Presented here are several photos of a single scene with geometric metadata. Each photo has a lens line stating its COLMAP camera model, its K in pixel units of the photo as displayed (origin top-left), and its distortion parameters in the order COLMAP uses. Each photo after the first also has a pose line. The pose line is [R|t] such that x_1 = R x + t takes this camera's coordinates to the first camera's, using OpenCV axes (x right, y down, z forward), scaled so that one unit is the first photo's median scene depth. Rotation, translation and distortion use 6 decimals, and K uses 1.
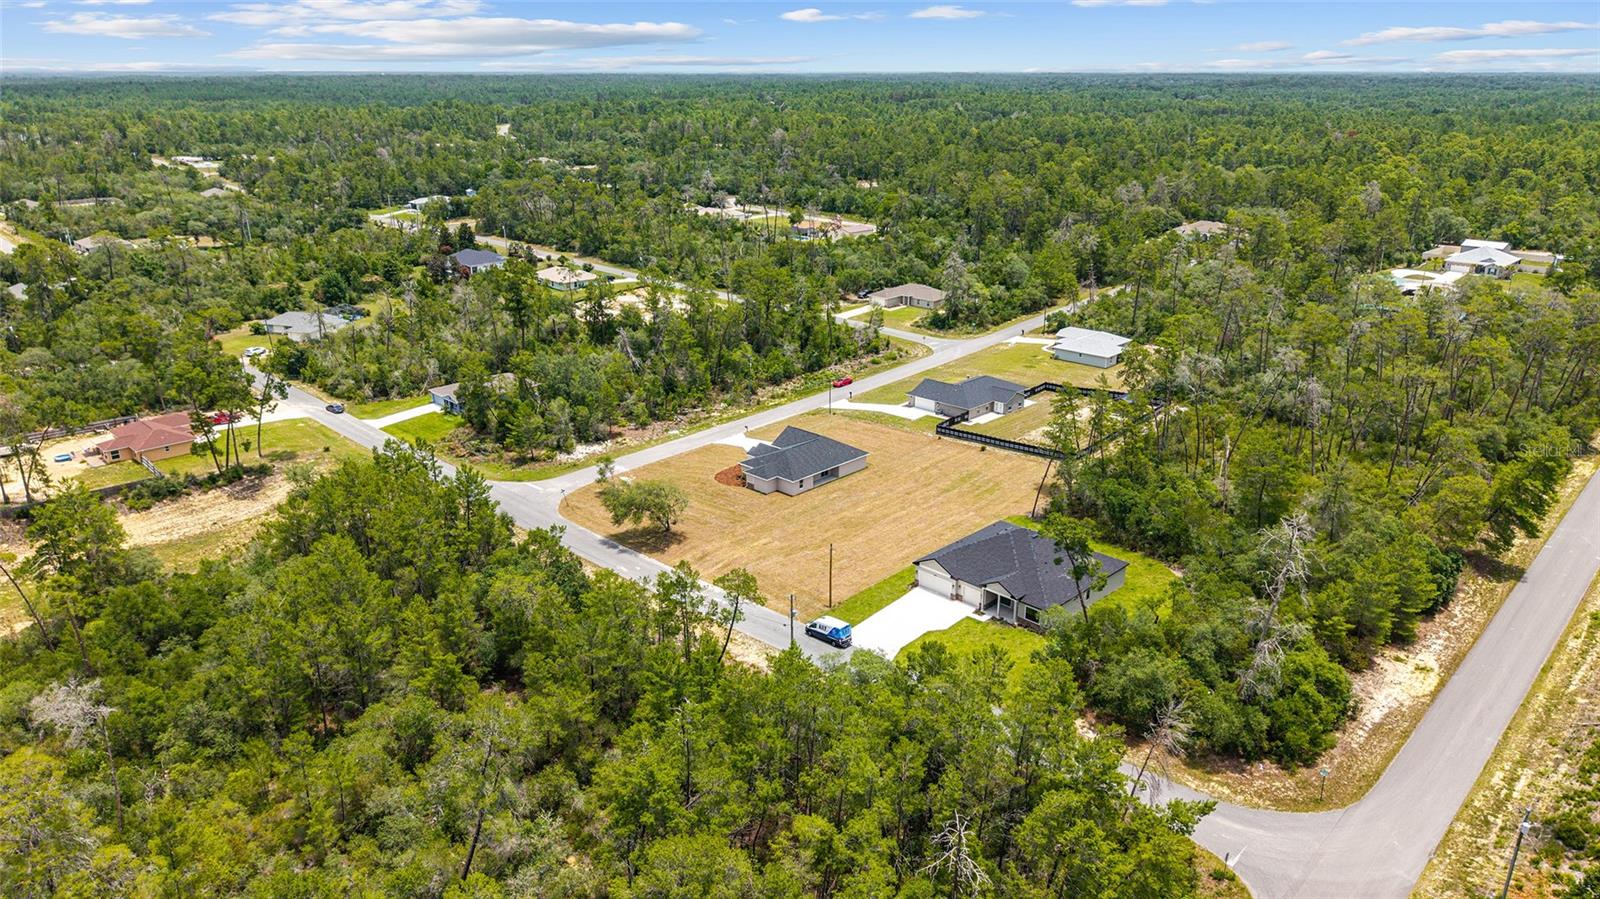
lens RADIAL K [[1038.4, 0, 796.8], [0, 1038.4, 512.8], [0, 0, 1]] dist [-0.042085, -0.000985]
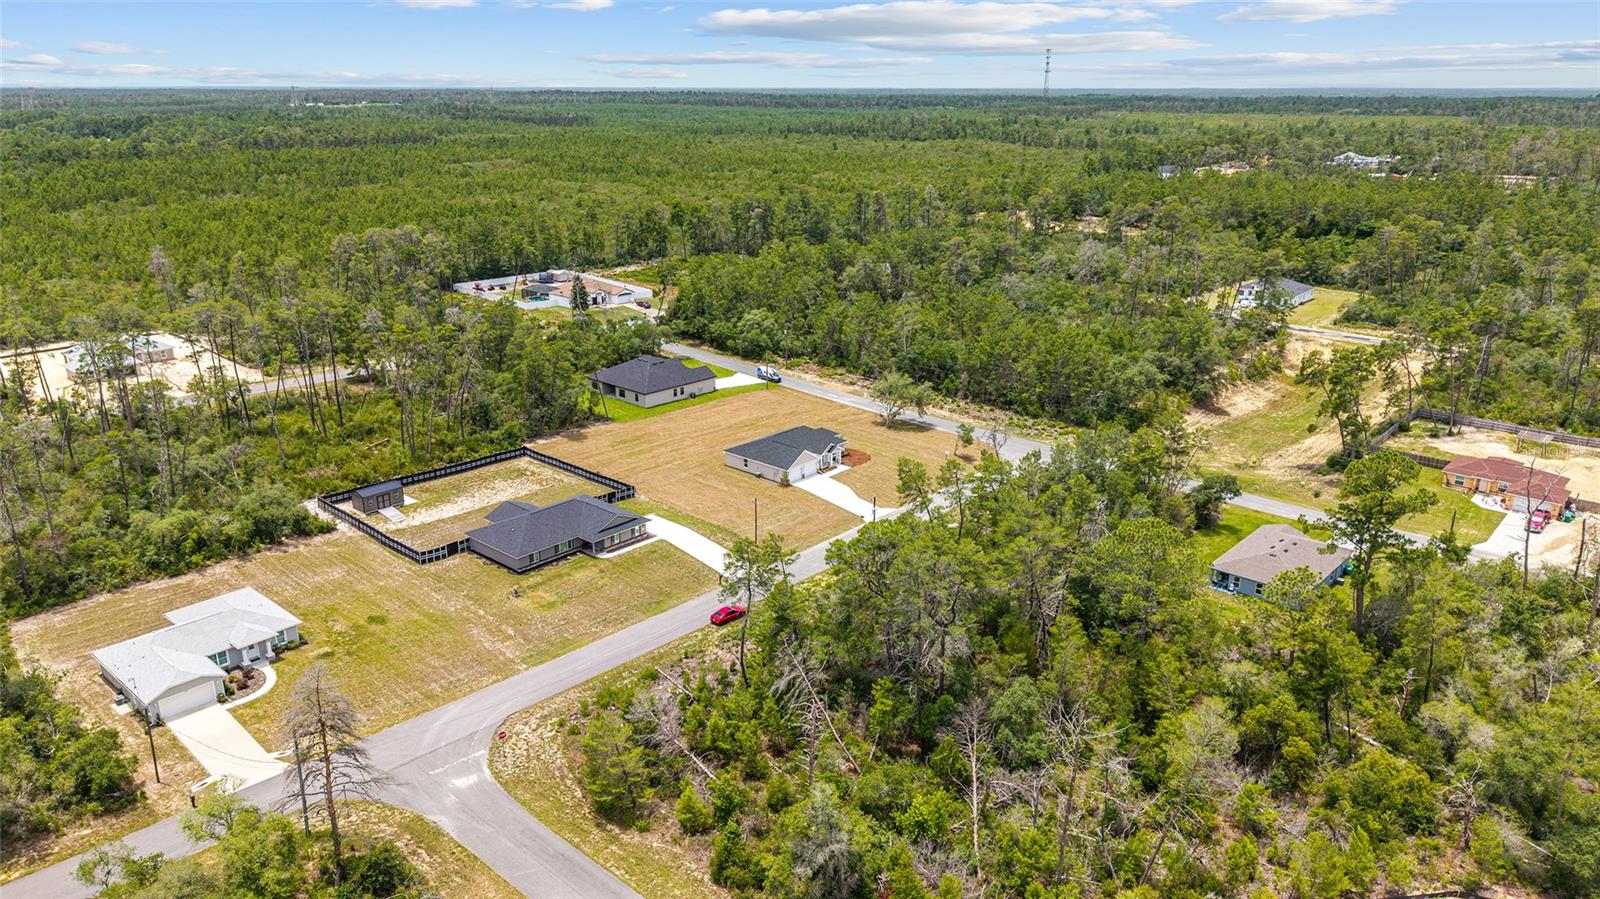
lens RADIAL K [[1083.5, 0, 799.7], [0, 1083.5, 427.3], [0, 0, 1]] dist [0.002378, 0.001178]
pose [[-0.999272, 0.011325, -0.036428, 0.028586], [-0.014901, 0.763168, 0.646029, -0.663787], [0.035117, 0.646101, -0.762444, 1.560020]]
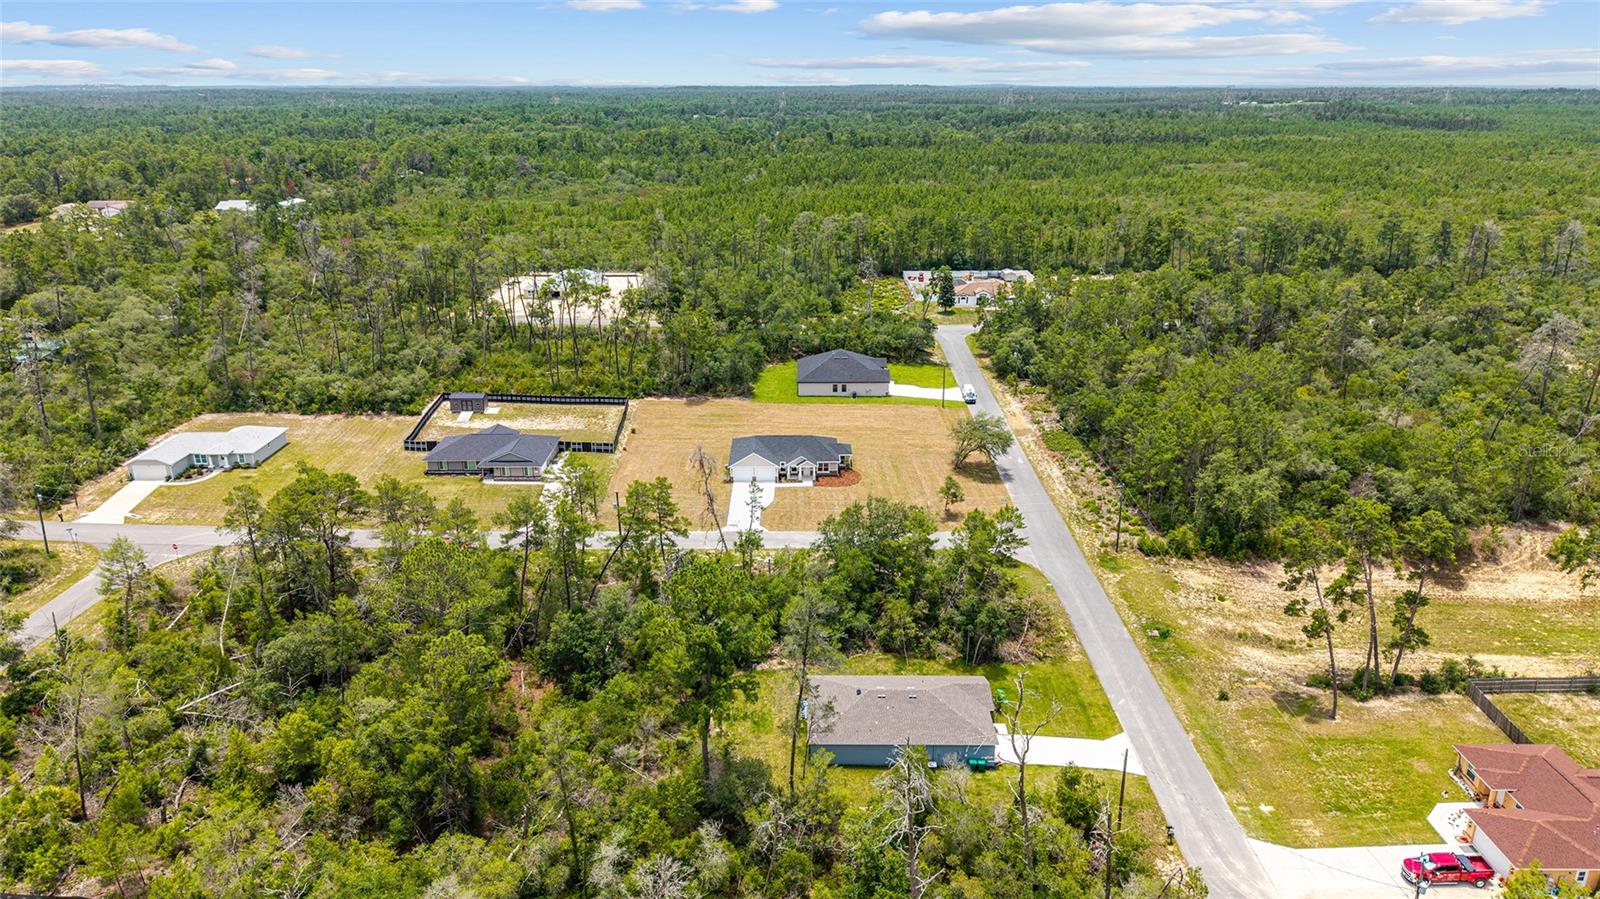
lens RADIAL K [[1066.4, 0, 798.2], [0, 1066.4, 456.6], [0, 0, 1]] dist [0.042751, -0.067056]
pose [[-0.700452, -0.229864, 0.675670, -0.618774], [0.279931, 0.782369, 0.556361, -0.544843], [-0.656511, 0.578845, -0.483665, 1.291421]]
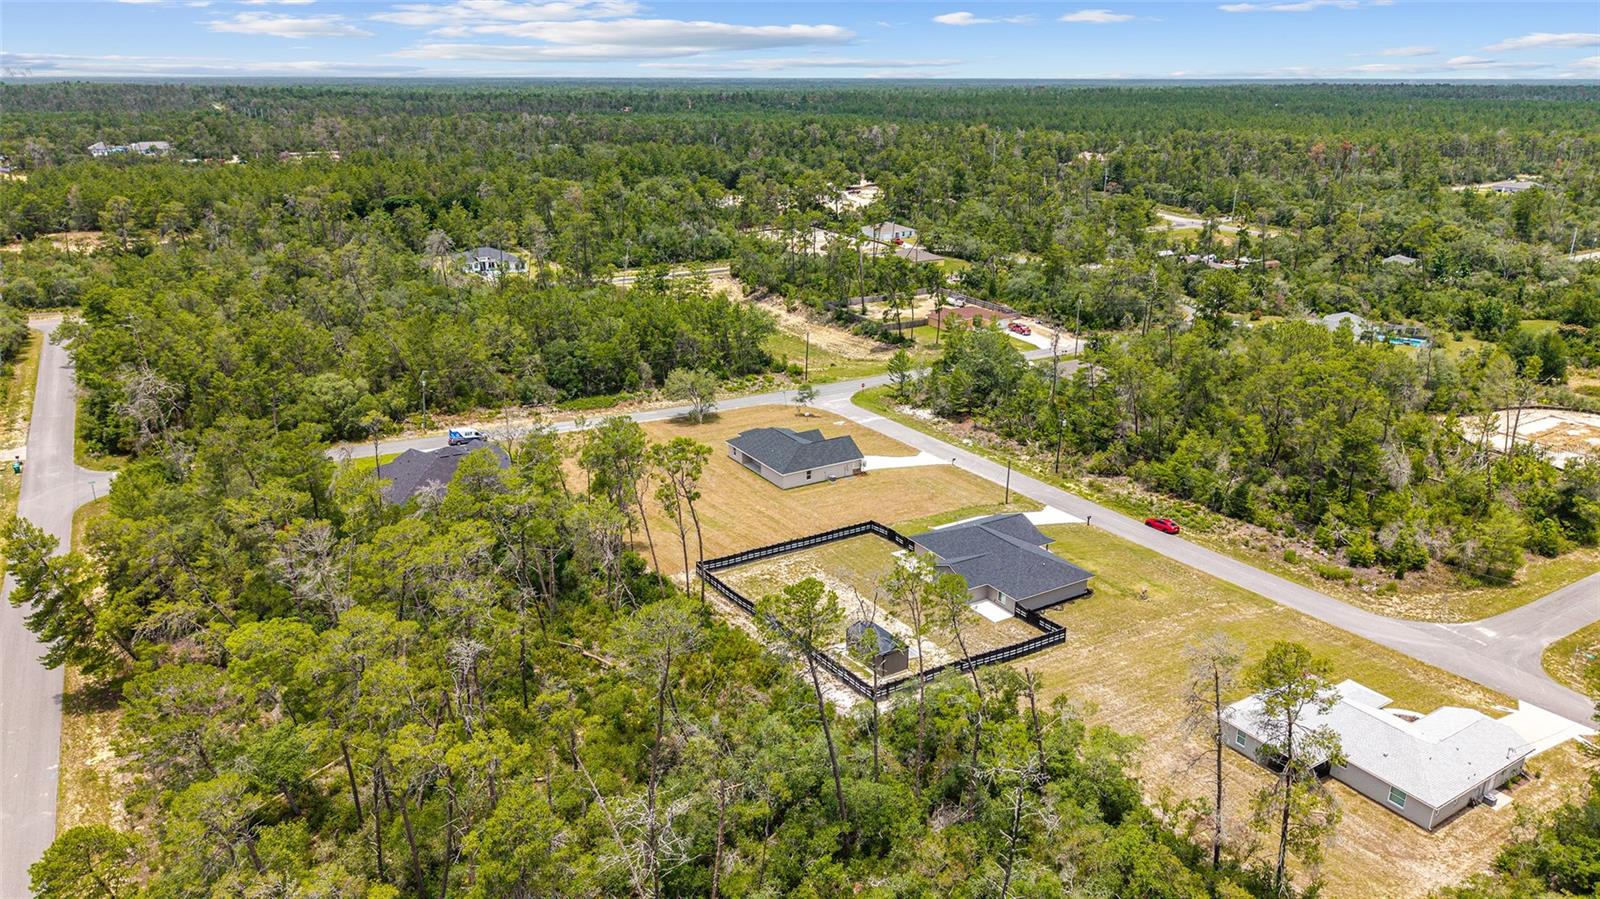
lens RADIAL K [[1066.4, 0, 798.2], [0, 1066.4, 456.6], [0, 0, 1]] dist [0.042751, -0.067056]
pose [[-0.251232, 0.324243, -0.912003, 0.781876], [-0.377412, 0.834830, 0.400773, -0.385733], [0.891315, 0.444887, -0.087363, 0.939976]]
